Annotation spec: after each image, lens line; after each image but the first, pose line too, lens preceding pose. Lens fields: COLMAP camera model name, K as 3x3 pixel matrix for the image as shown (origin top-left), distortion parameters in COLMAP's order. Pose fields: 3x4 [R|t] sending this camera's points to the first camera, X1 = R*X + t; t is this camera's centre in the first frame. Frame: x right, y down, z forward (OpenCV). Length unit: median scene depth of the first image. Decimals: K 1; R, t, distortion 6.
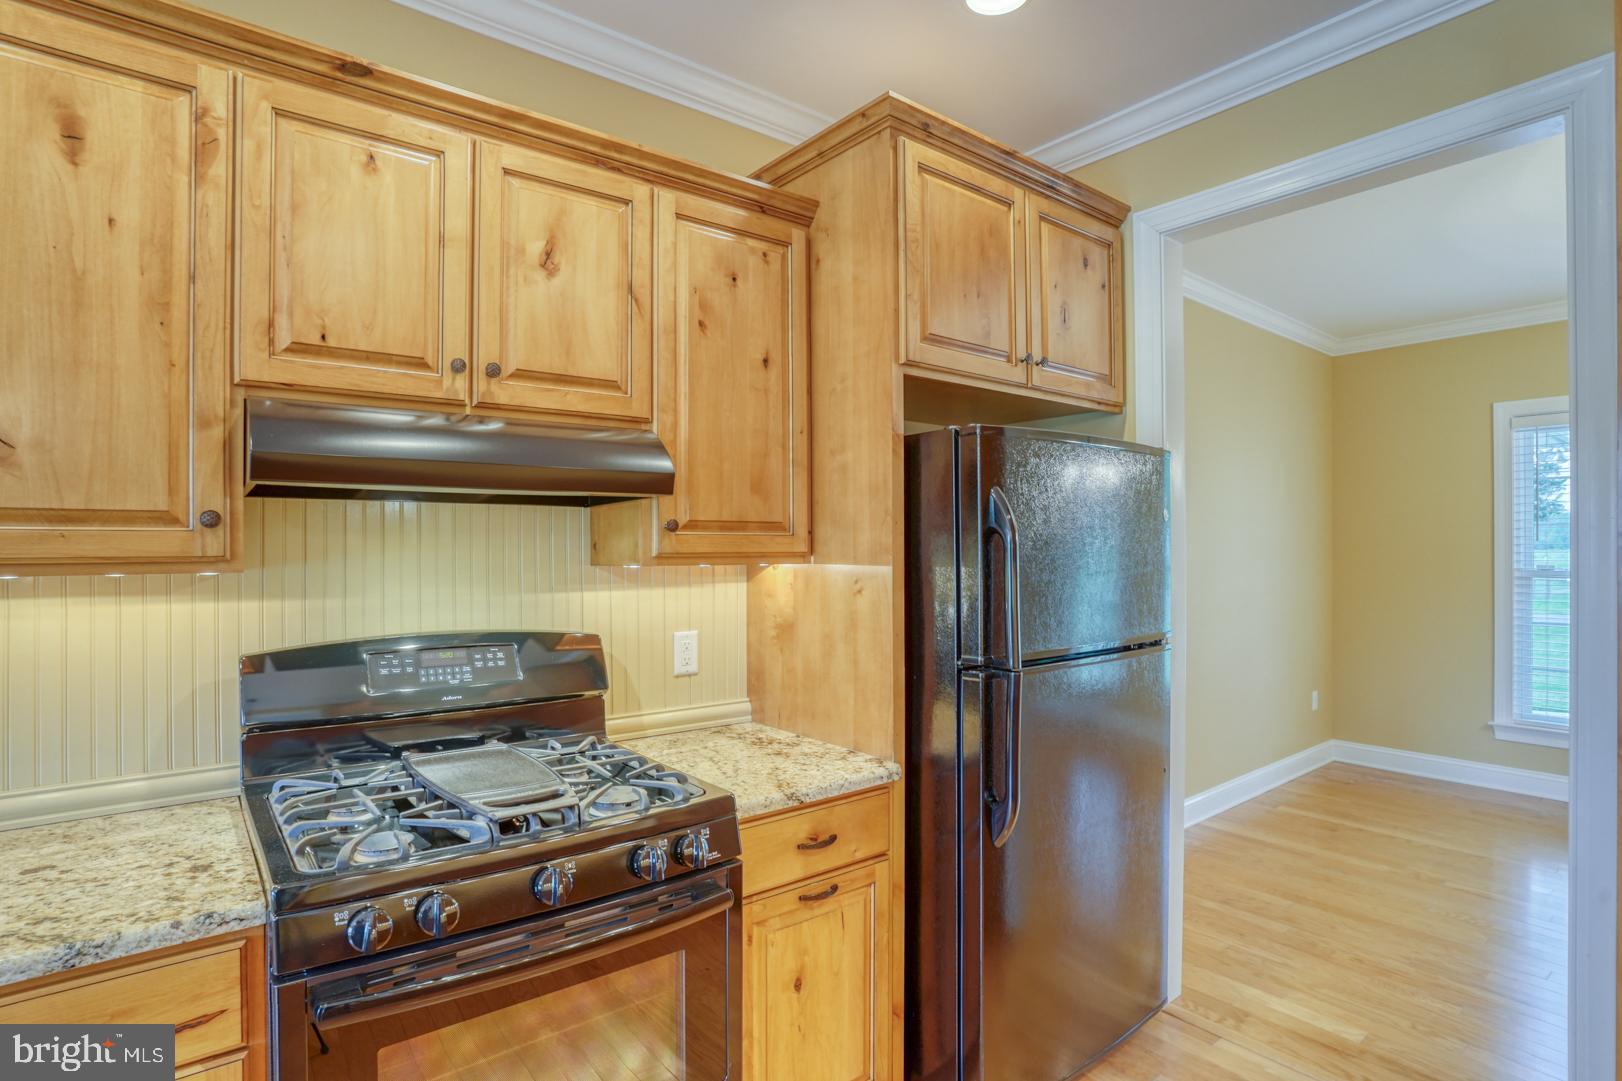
lens RADIAL K [[820.2, 0, 806.3], [0, 820.2, 543.0], [0, 0, 1]] dist [-0.078641, 0.032866]
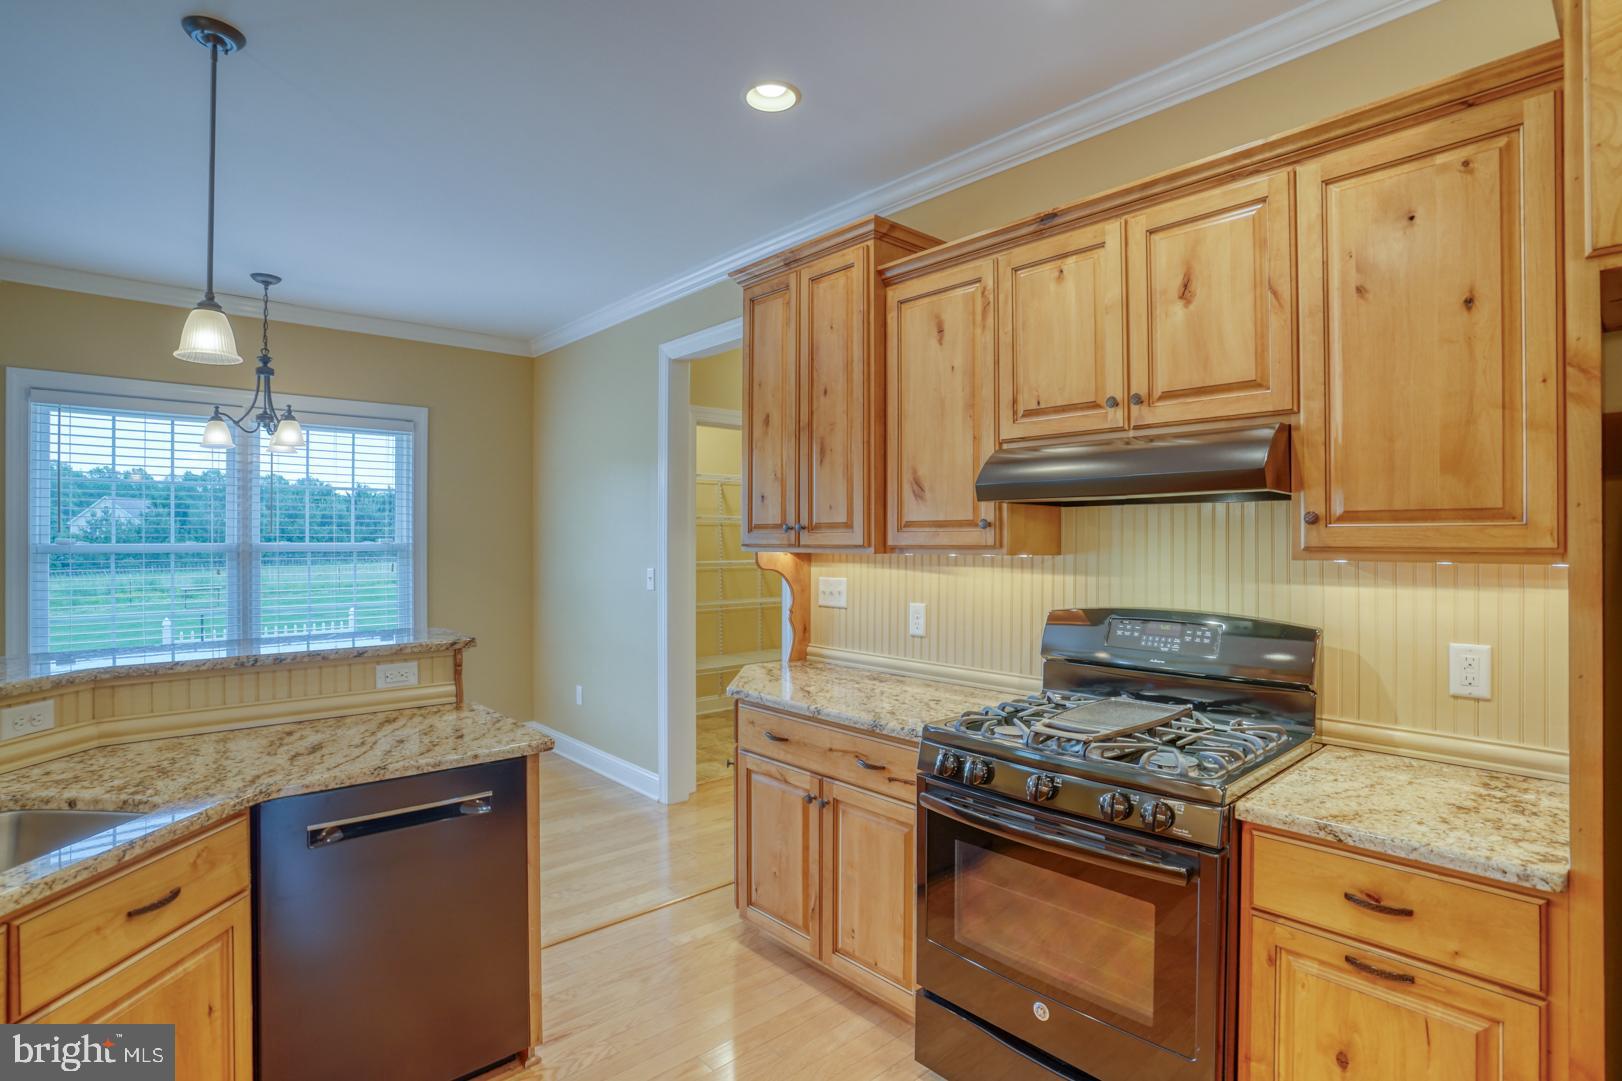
lens RADIAL K [[821.9, 0, 803.7], [0, 821.9, 531.0], [0, 0, 1]] dist [-0.081196, 0.032545]
pose [[0.055185, -0.007463, -0.998448, 0.716282], [0.005210, 0.999961, -0.007186, -0.002579], [0.998463, -0.004805, 0.055222, 0.355920]]
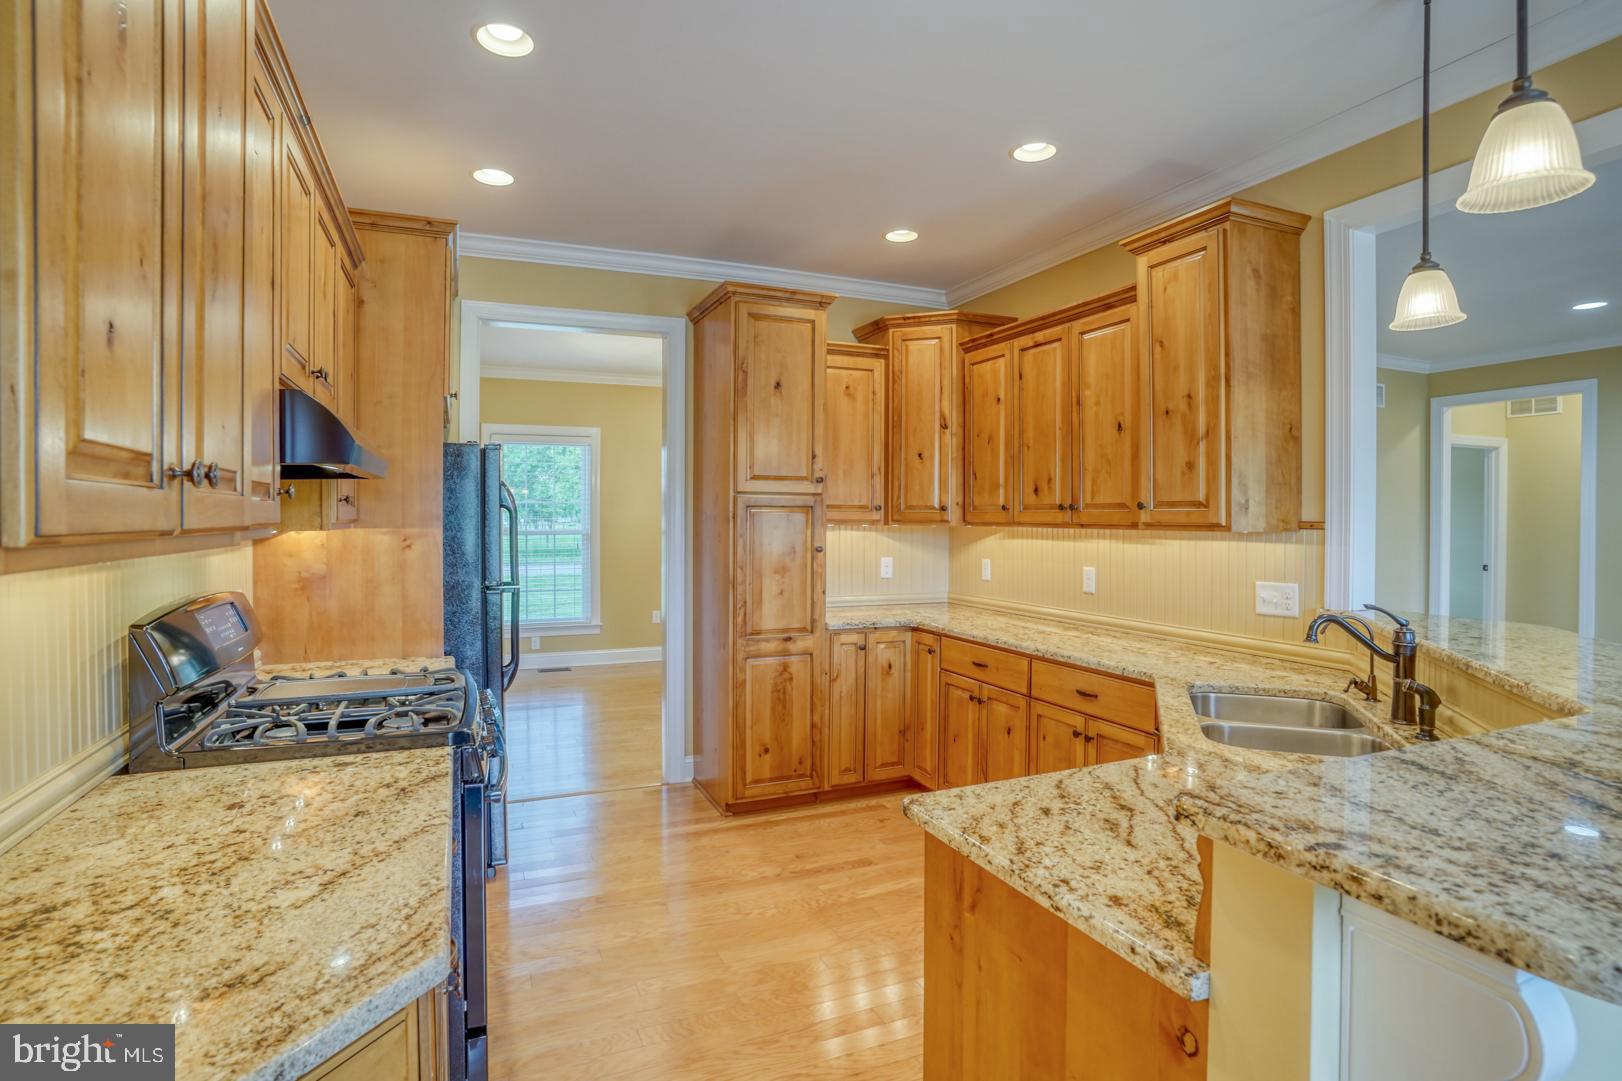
lens RADIAL K [[821.9, 0, 803.7], [0, 821.9, 531.0], [0, 0, 1]] dist [-0.081196, 0.032545]
pose [[0.252605, -0.016896, 0.967422, -1.247701], [-0.012578, 0.999706, 0.020744, -0.007330], [-0.967488, -0.017408, 0.252319, -0.045074]]
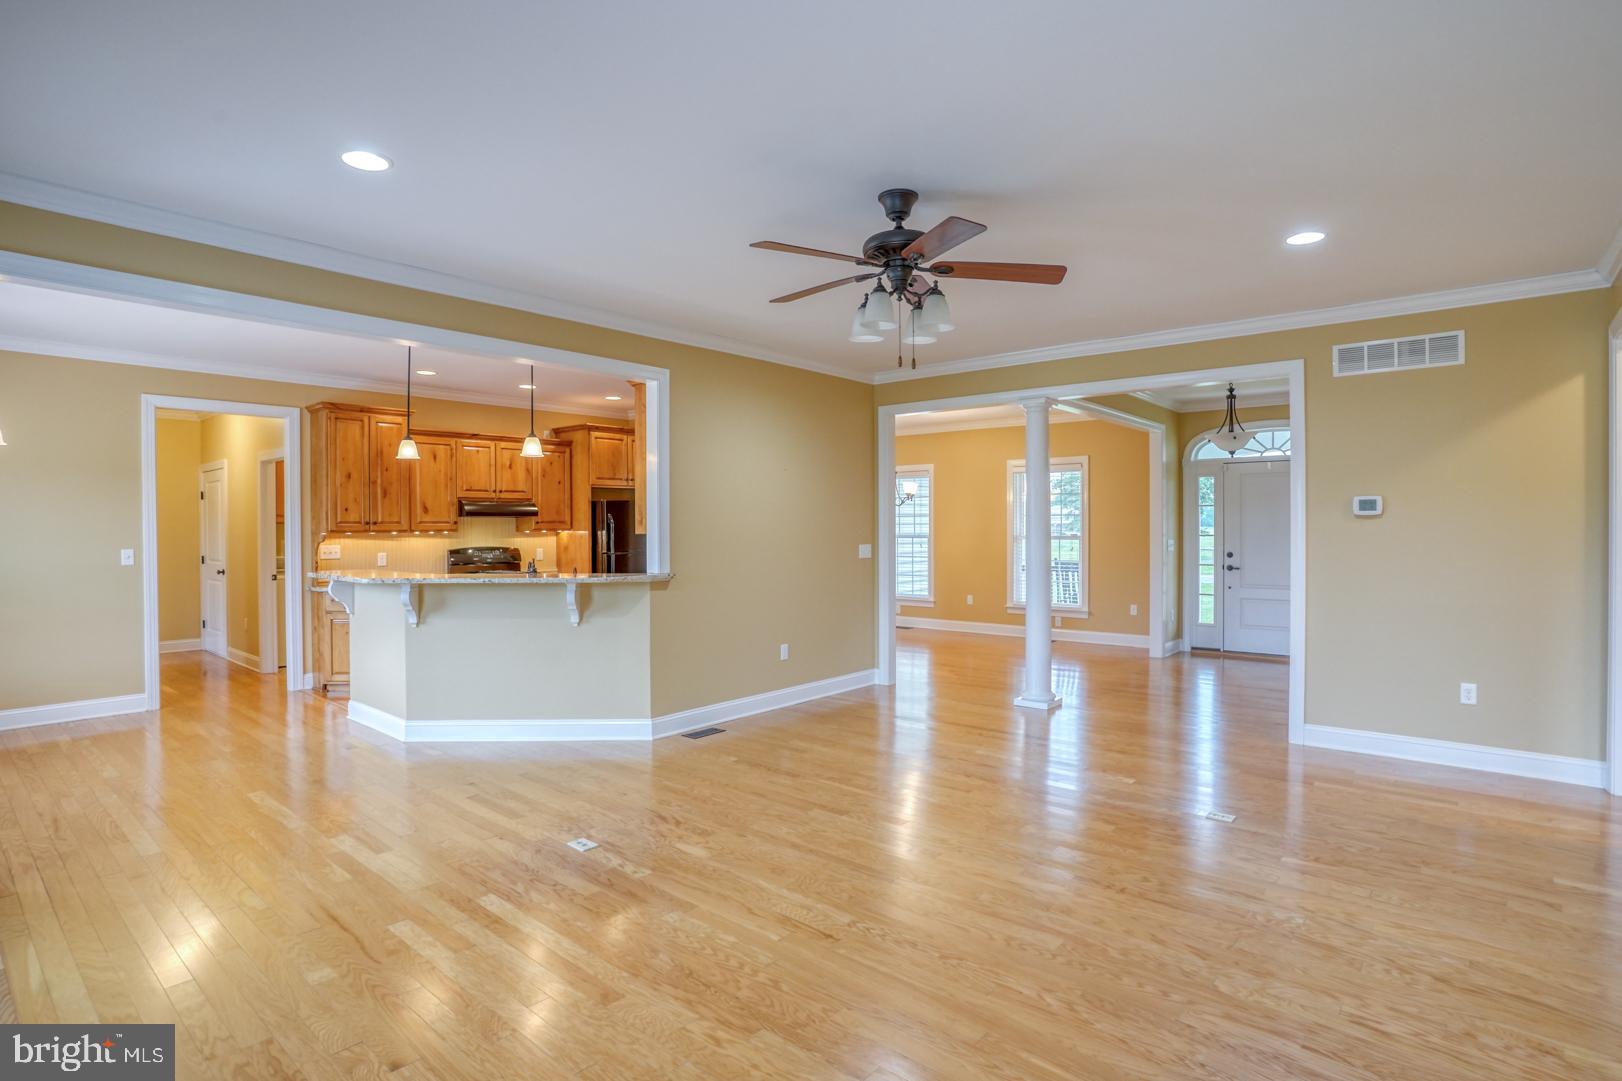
lens RADIAL K [[821.9, 0, 803.7], [0, 821.9, 531.0], [0, 0, 1]] dist [-0.081196, 0.032545]
pose [[0.981393, -0.006593, 0.191897, 0.404632], [0.004164, 0.999906, 0.013059, -0.025530], [-0.191965, -0.012017, 0.981328, -3.605452]]
